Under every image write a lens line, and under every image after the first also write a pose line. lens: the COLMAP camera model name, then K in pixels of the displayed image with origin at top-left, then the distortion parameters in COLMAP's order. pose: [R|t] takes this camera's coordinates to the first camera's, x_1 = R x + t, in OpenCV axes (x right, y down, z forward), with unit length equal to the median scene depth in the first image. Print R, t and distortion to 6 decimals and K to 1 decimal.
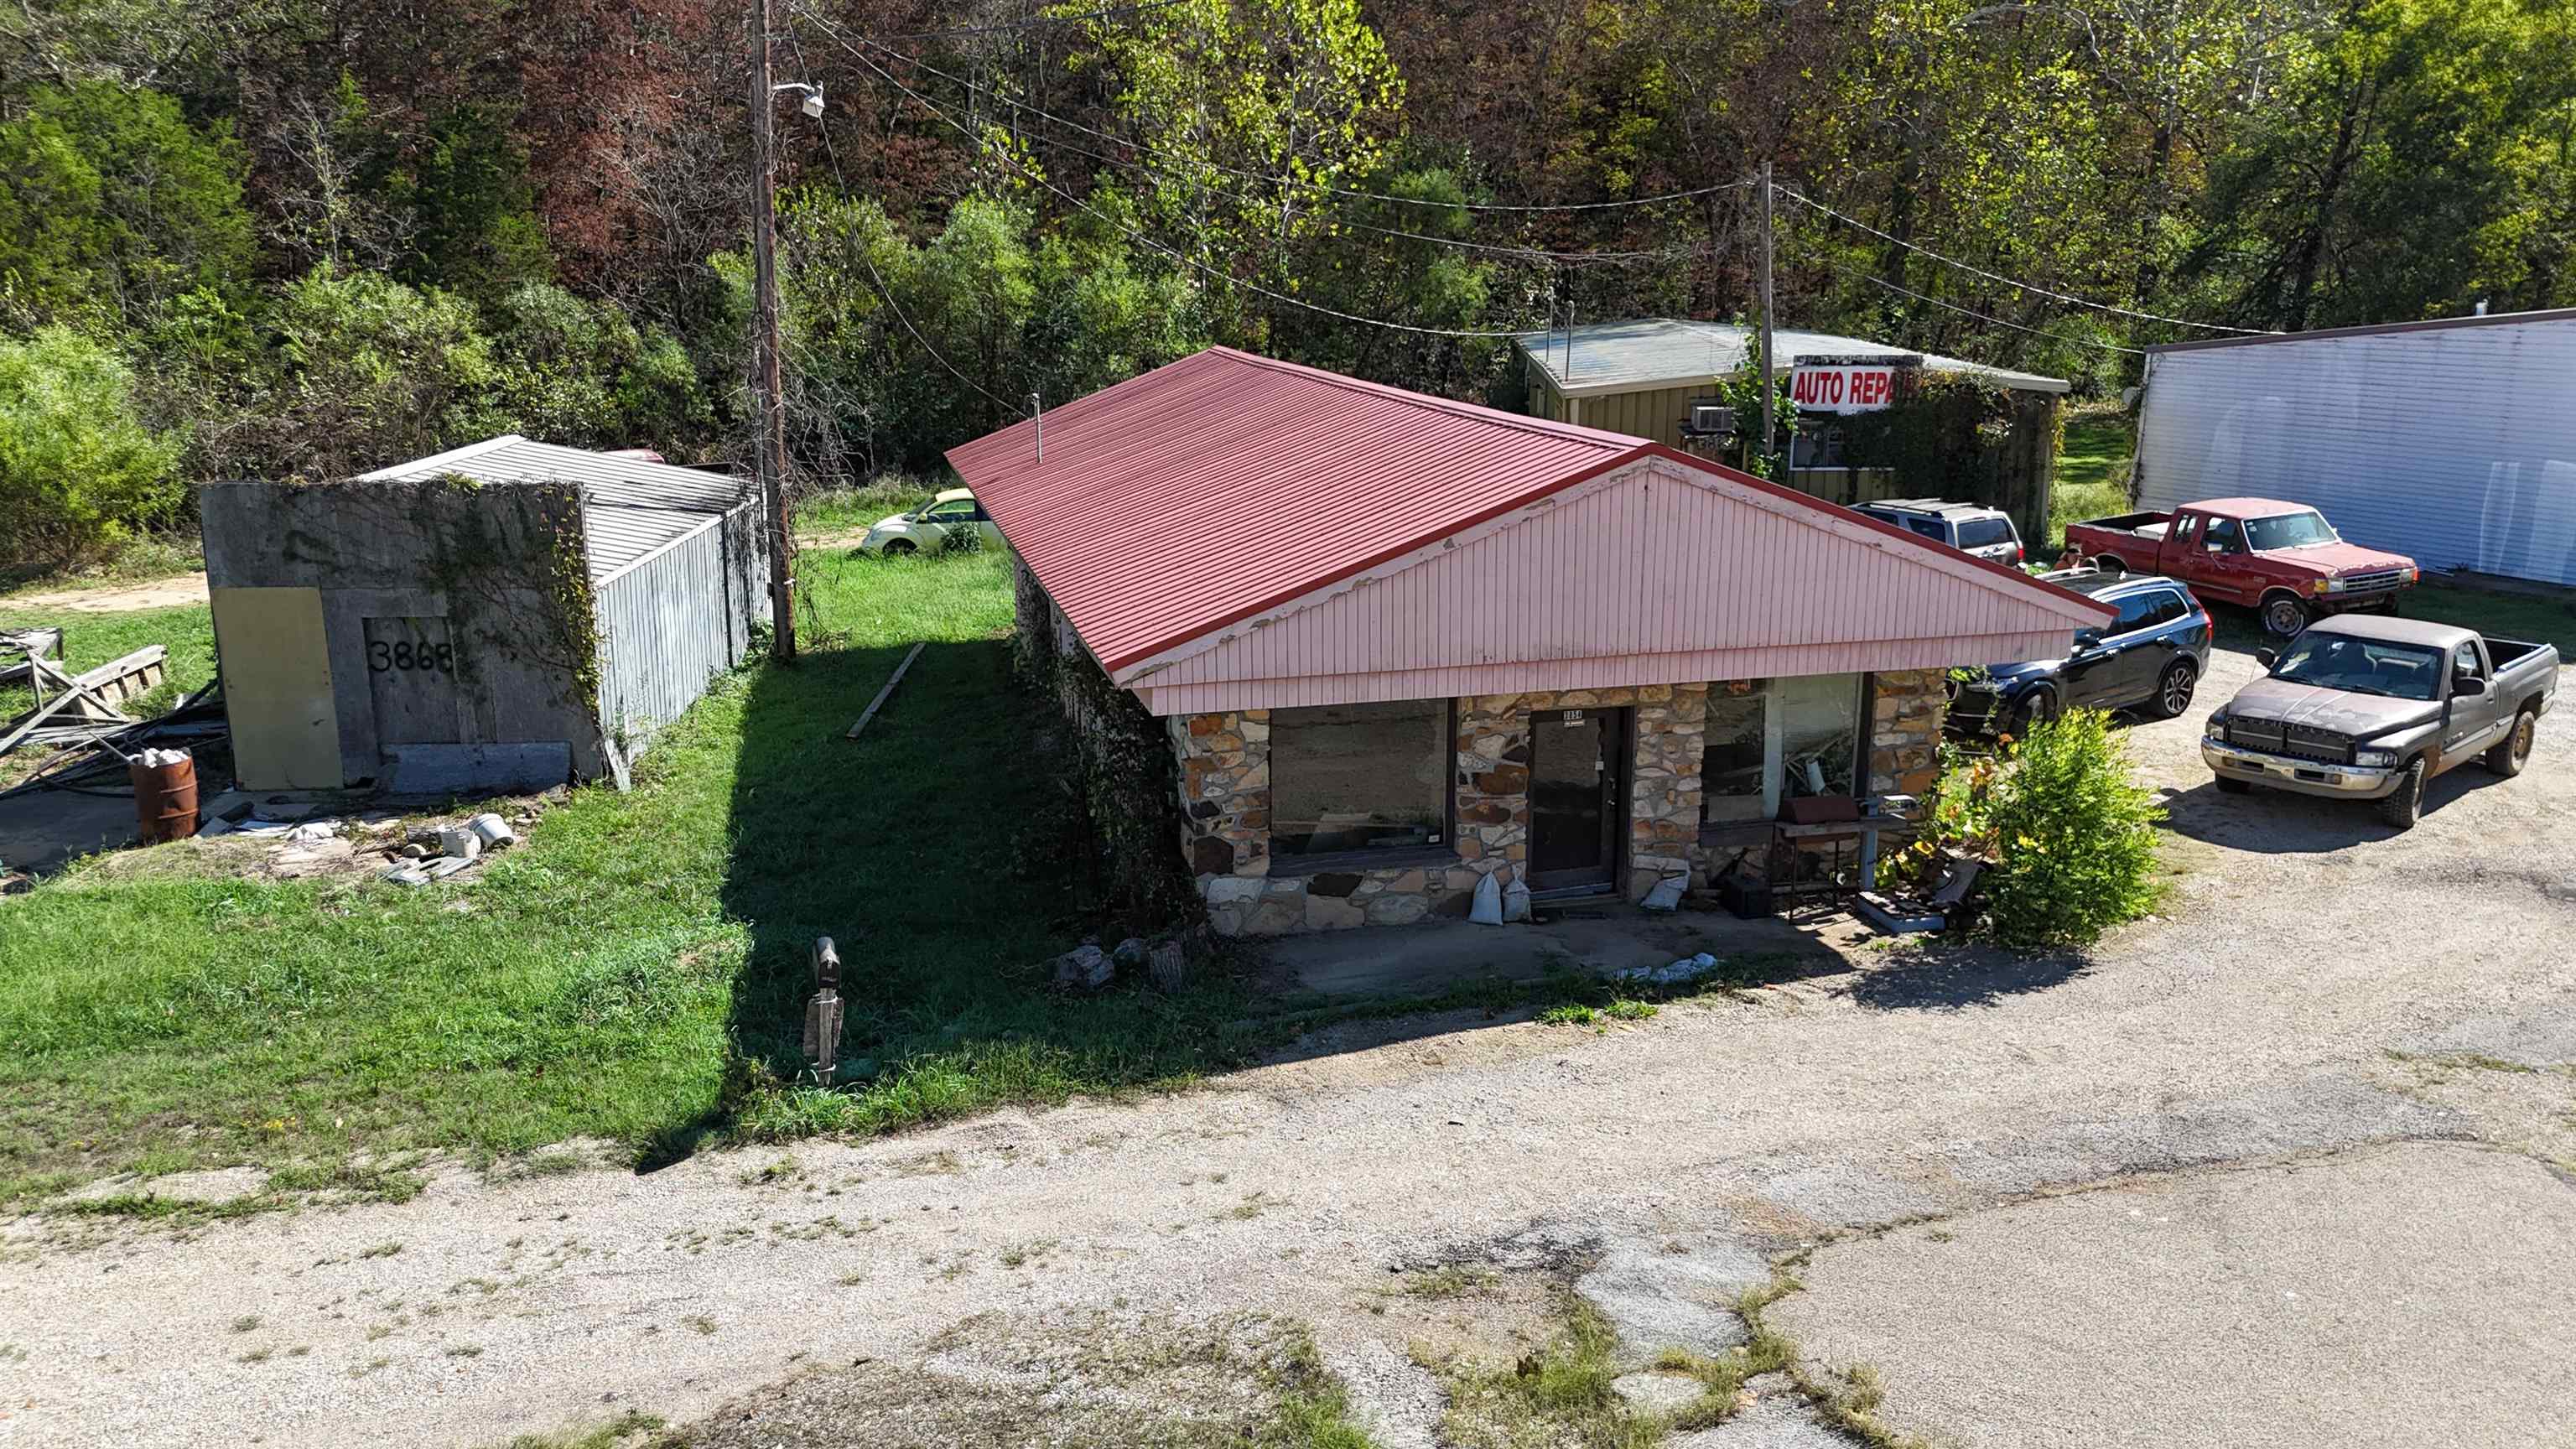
lens RADIAL K [[1806.8, 0, 1297.2], [0, 1806.8, 729.3], [0, 0, 1]] dist [0.029302, -0.001612]
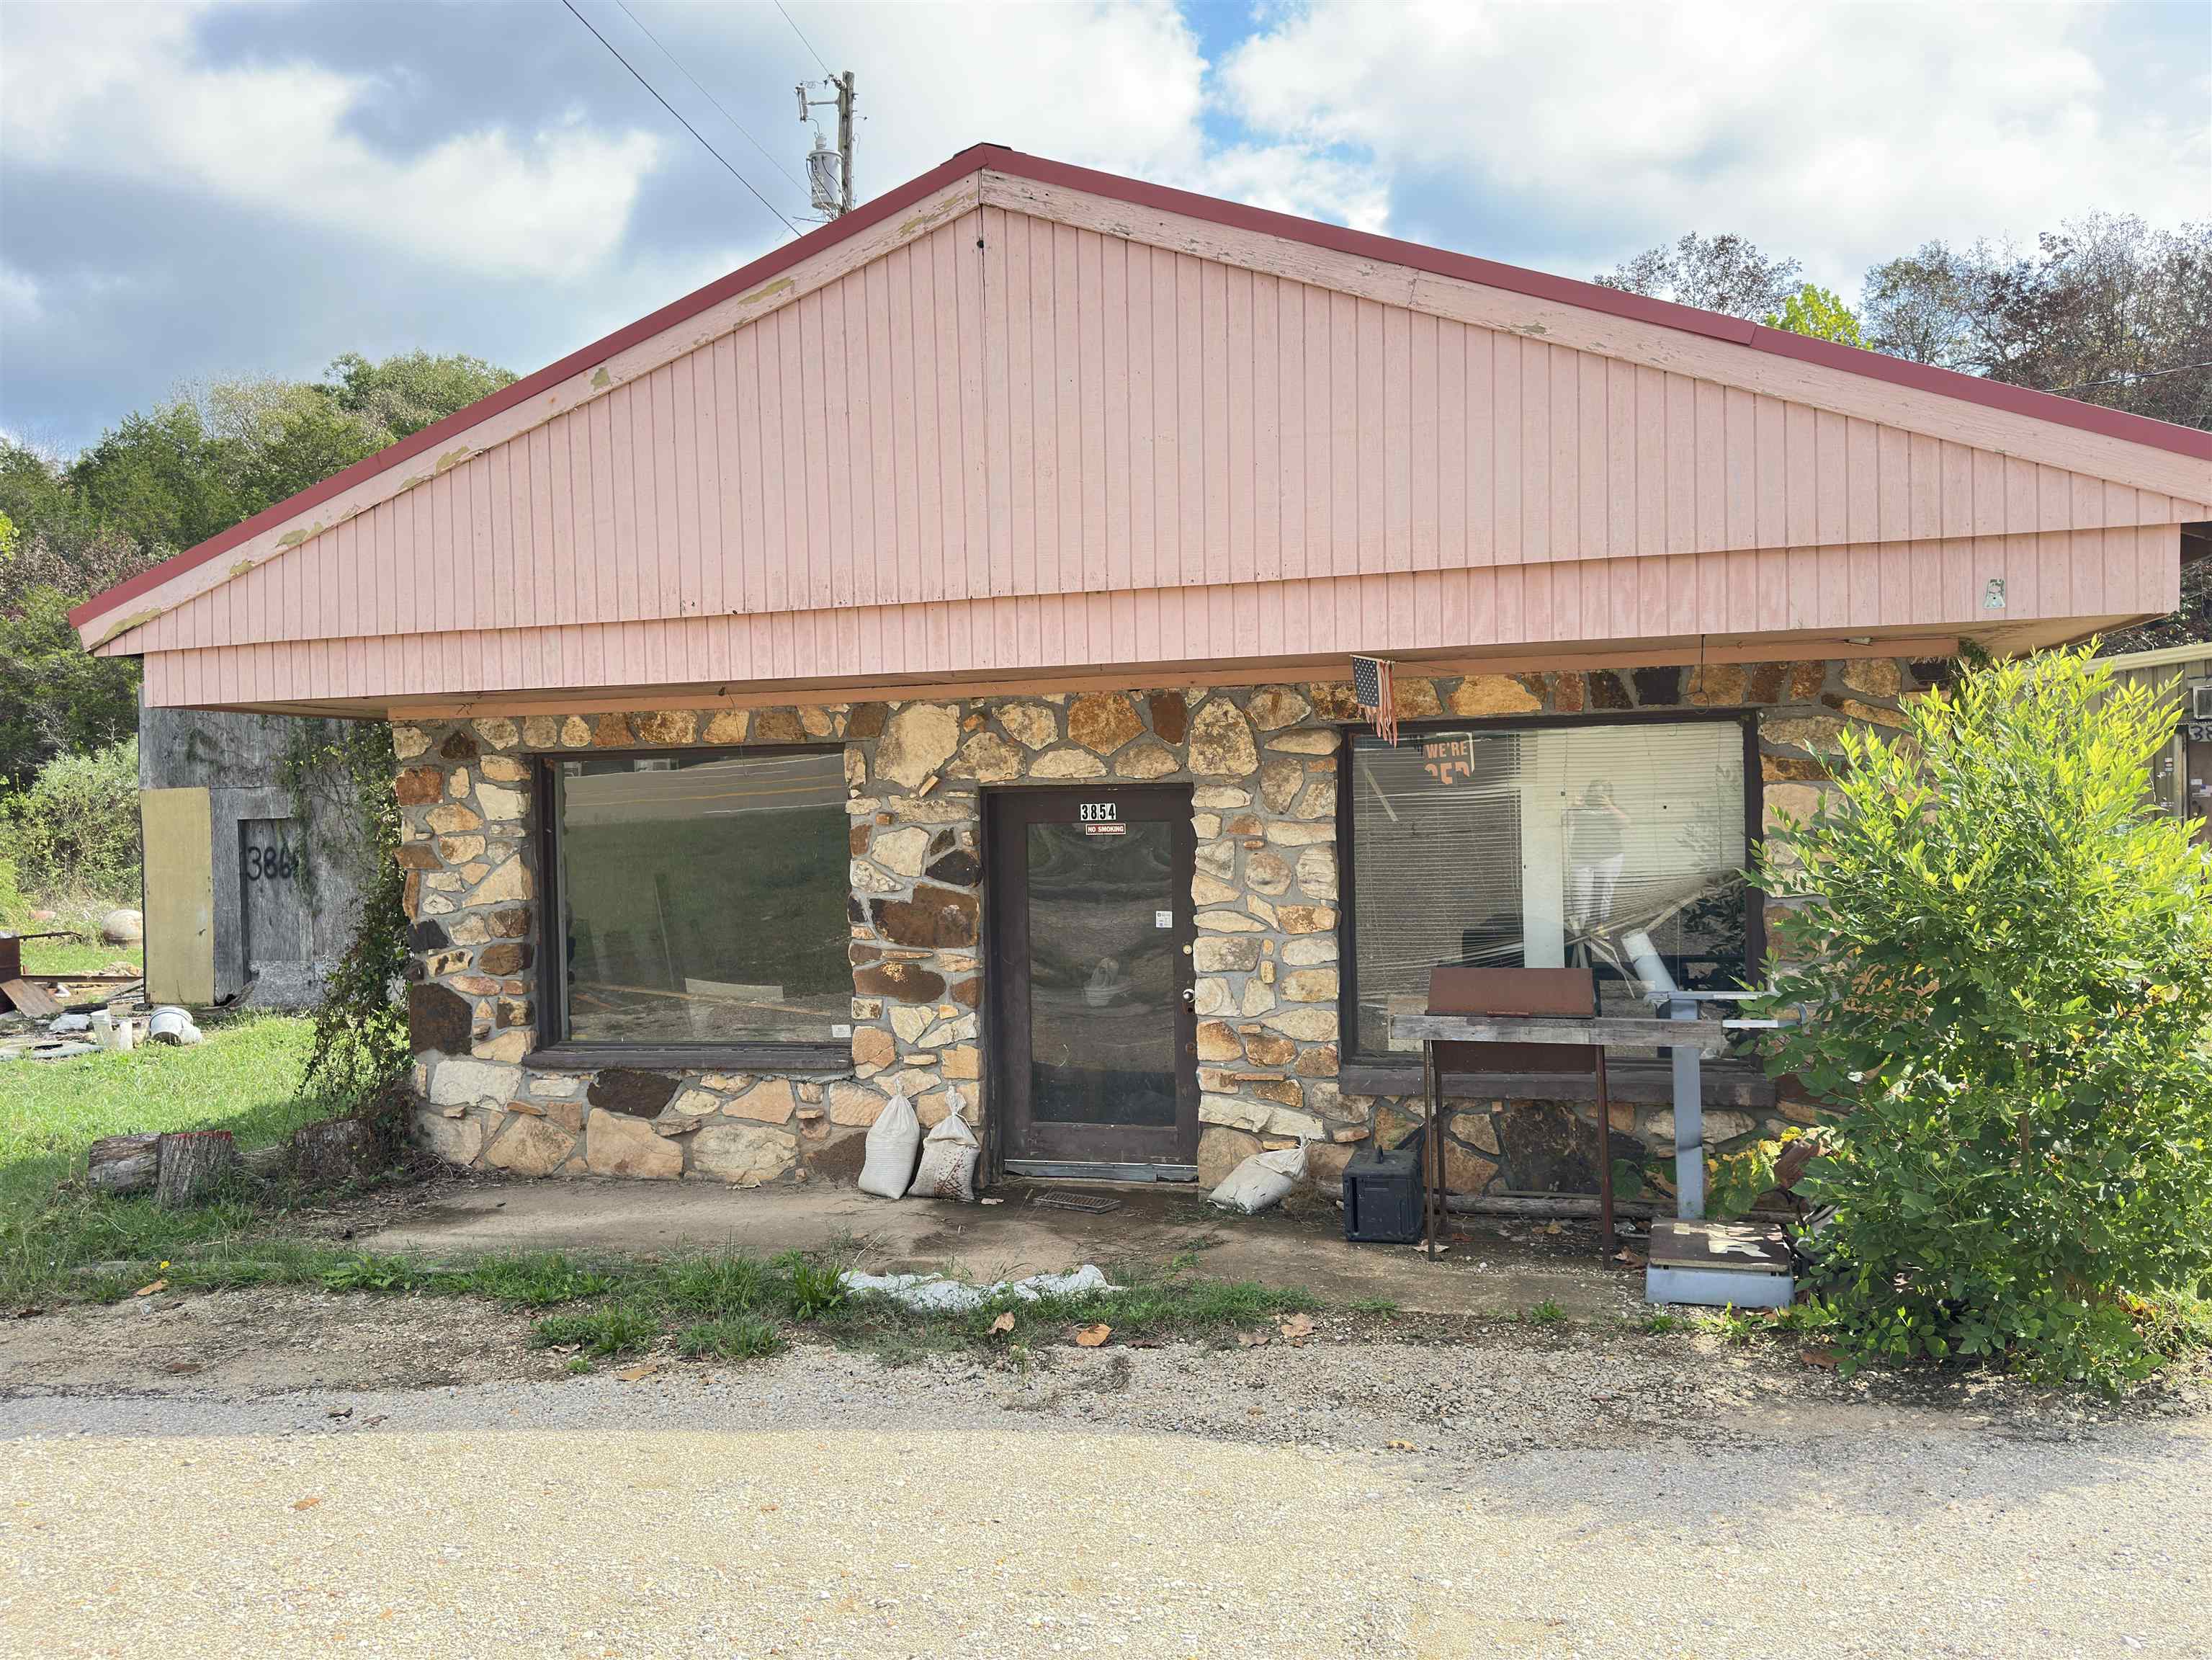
lens RADIAL K [[1656.3, 0, 1105.4], [0, 1656.3, 788.3], [0, 0, 1]] dist [0.011925, 0.000694]
pose [[0.898147, -0.012952, -0.439505, 0.371527], [-0.089726, 0.973134, -0.212036, 0.088995], [0.430444, 0.229875, 0.872855, 0.588758]]
